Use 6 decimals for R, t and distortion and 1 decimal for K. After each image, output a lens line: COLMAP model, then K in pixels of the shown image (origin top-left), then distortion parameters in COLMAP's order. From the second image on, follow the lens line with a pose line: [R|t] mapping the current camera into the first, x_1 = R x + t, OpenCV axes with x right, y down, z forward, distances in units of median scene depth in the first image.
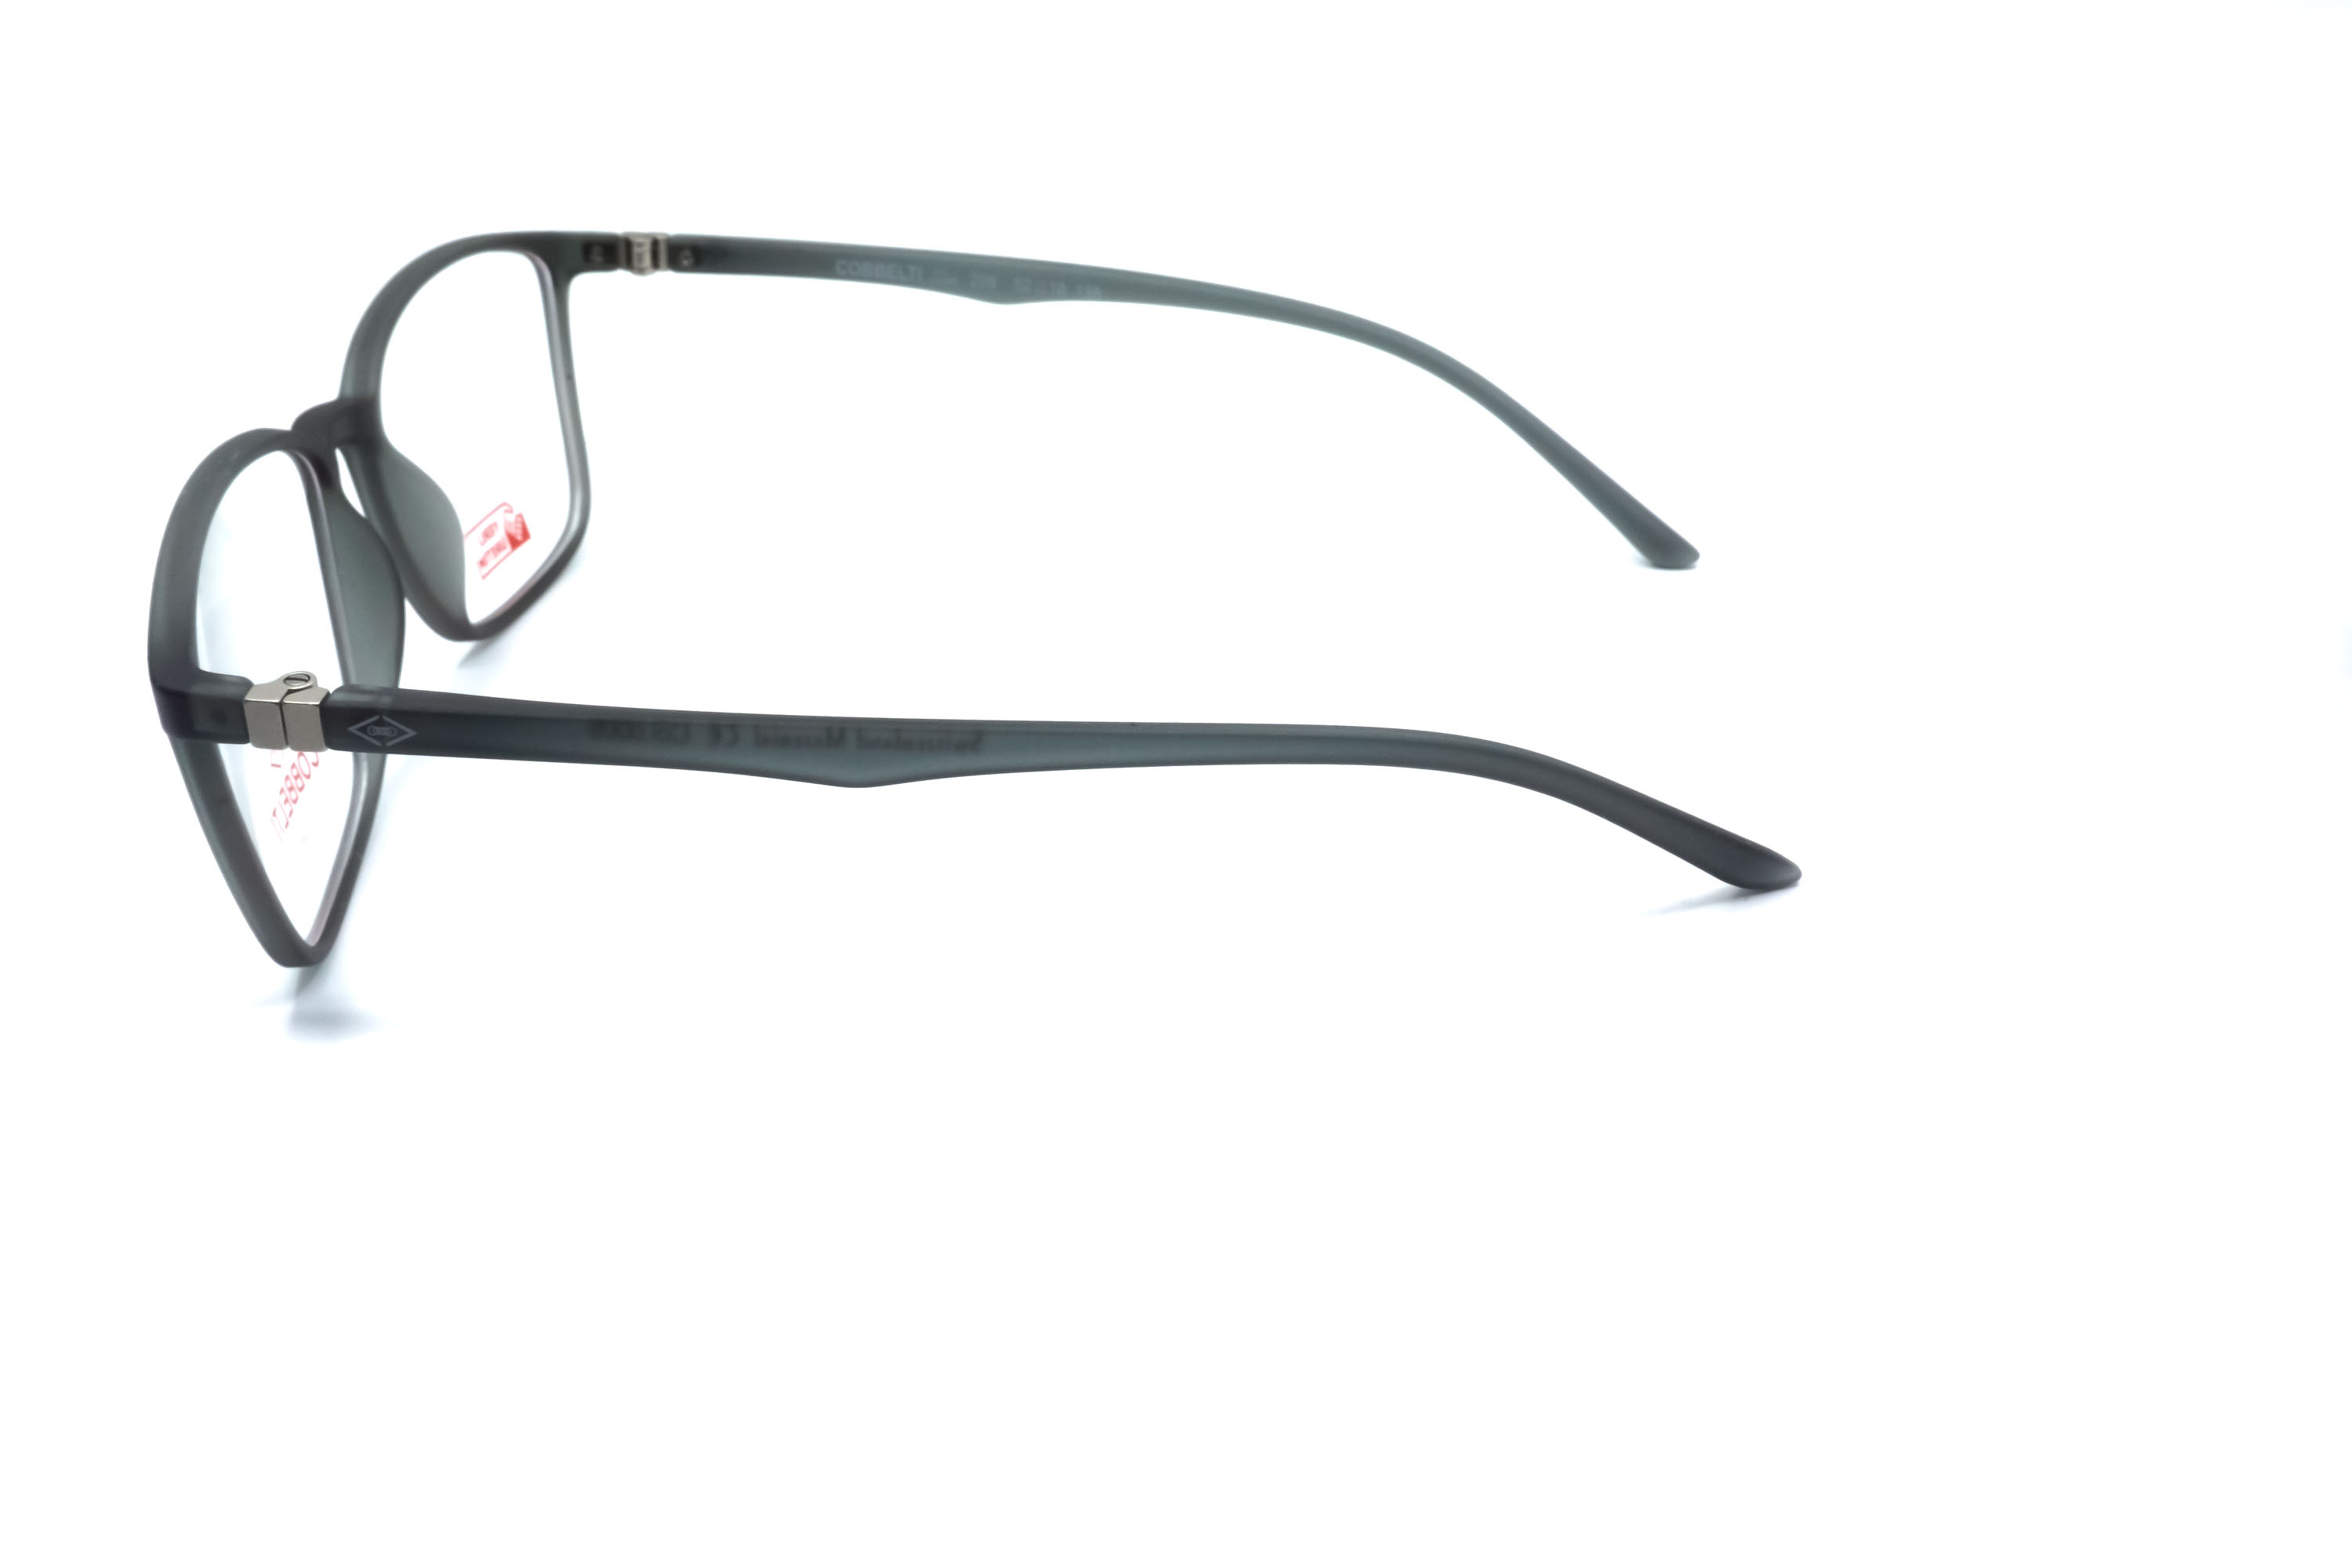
lens RADIAL K [[2635.8, 0, 1176.0], [0, 2635.8, 784.0], [0, 0, 1]] dist [0.034481, 0.025293]
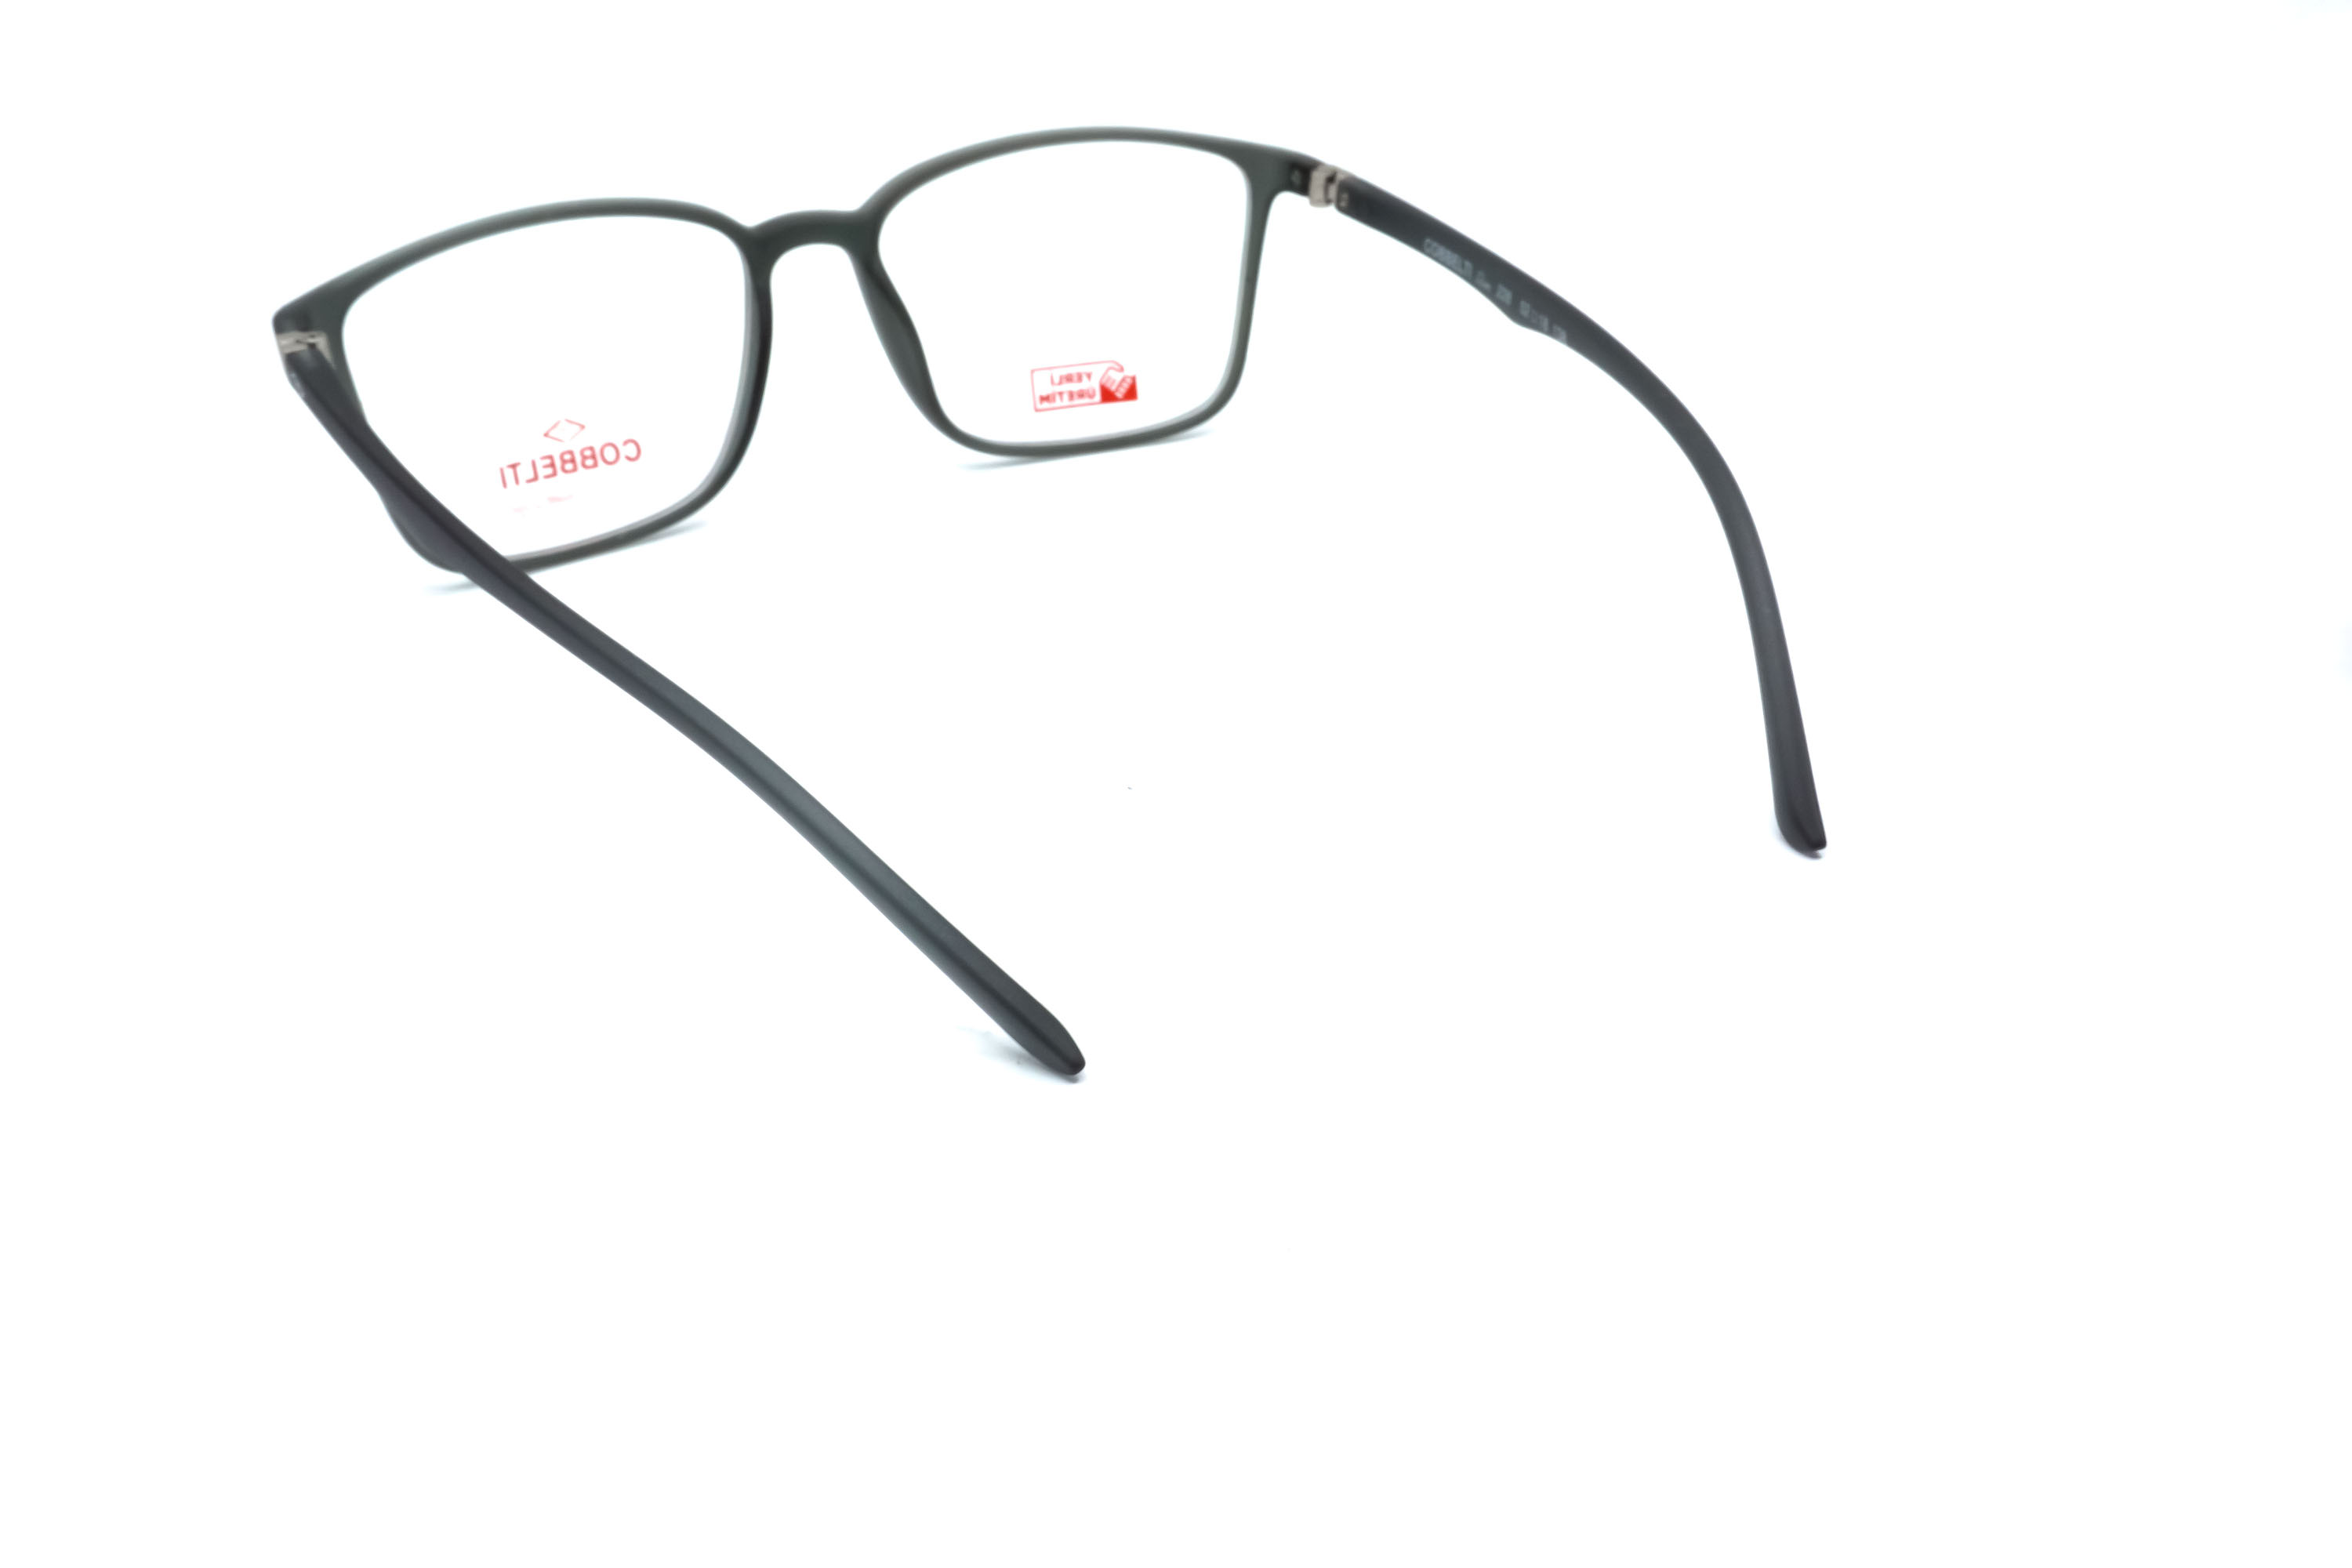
lens RADIAL K [[2635.8, 0, 1176.0], [0, 2635.8, 784.0], [0, 0, 1]] dist [0.034481, 0.025293]
pose [[0.502542, 0.403301, -0.764722, 0.695902], [-0.379403, 0.897683, 0.224095, -0.206444], [0.776856, 0.177521, 0.604137, 0.367242]]
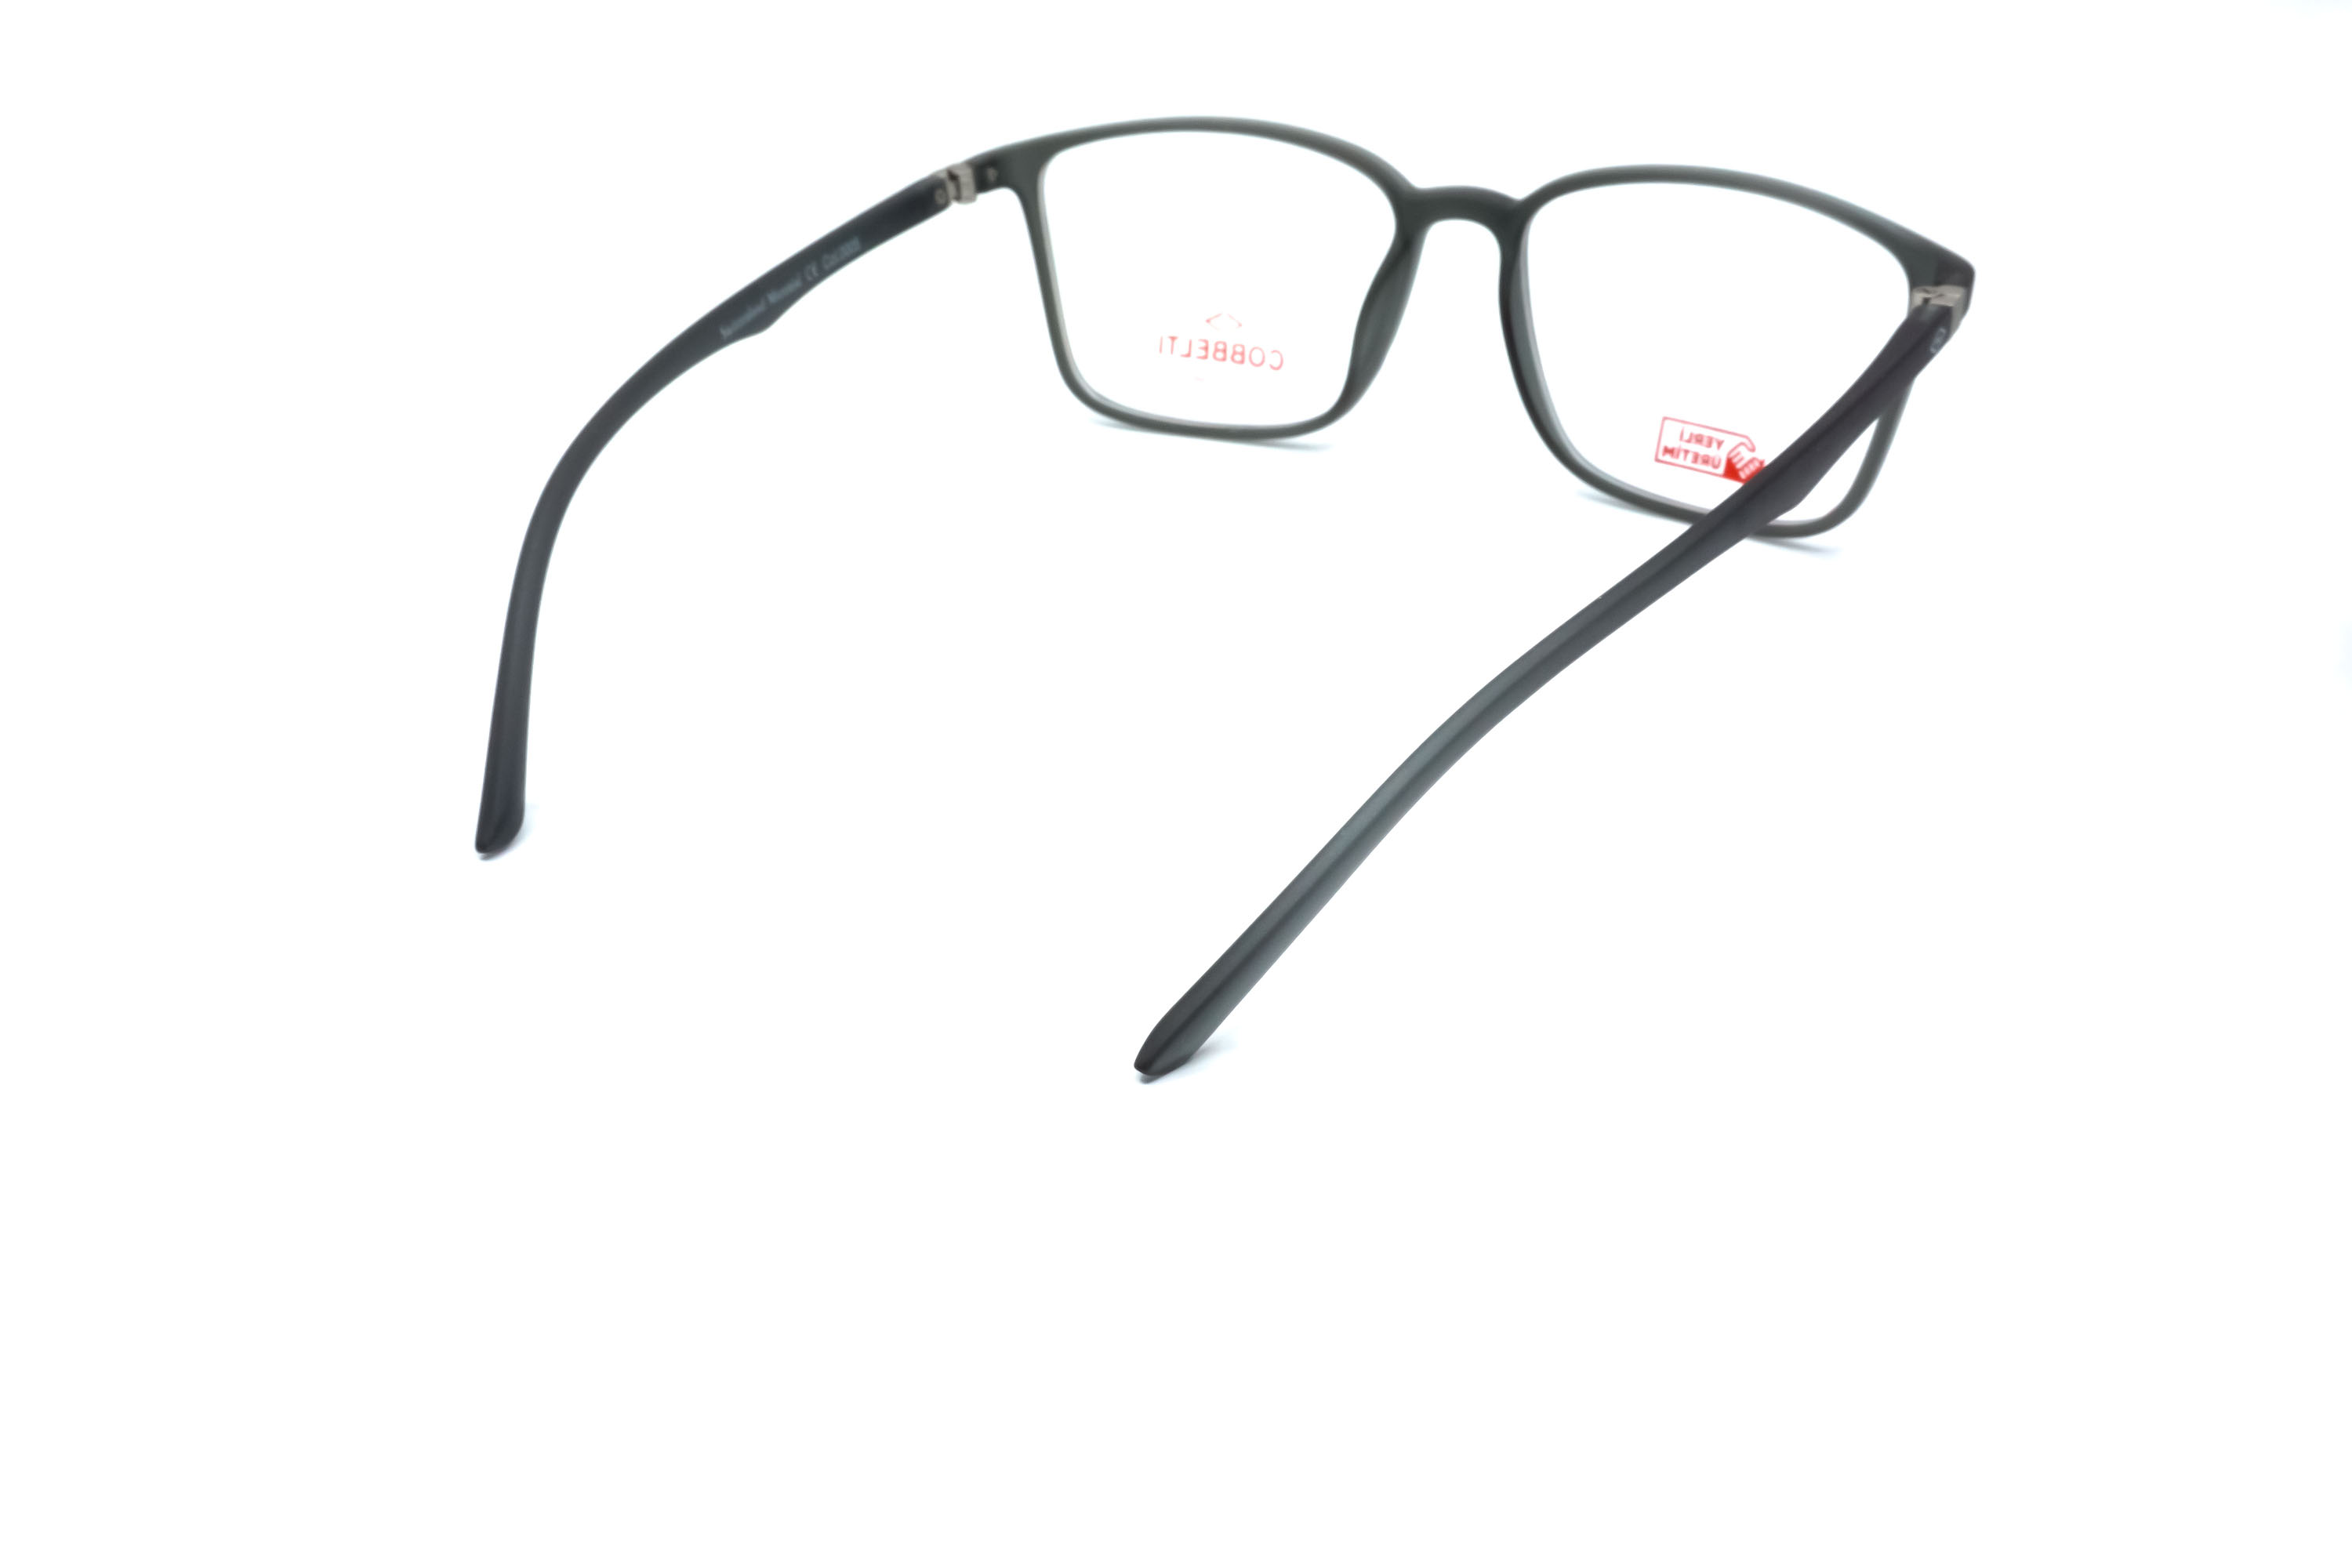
lens RADIAL K [[2635.8, 0, 1176.0], [0, 2635.8, 784.0], [0, 0, 1]] dist [0.034481, 0.025293]
pose [[-0.509337, 0.431014, -0.744851, 0.670278], [-0.343820, 0.691534, 0.635270, -0.581999], [0.788900, 0.579661, -0.204032, 1.106567]]
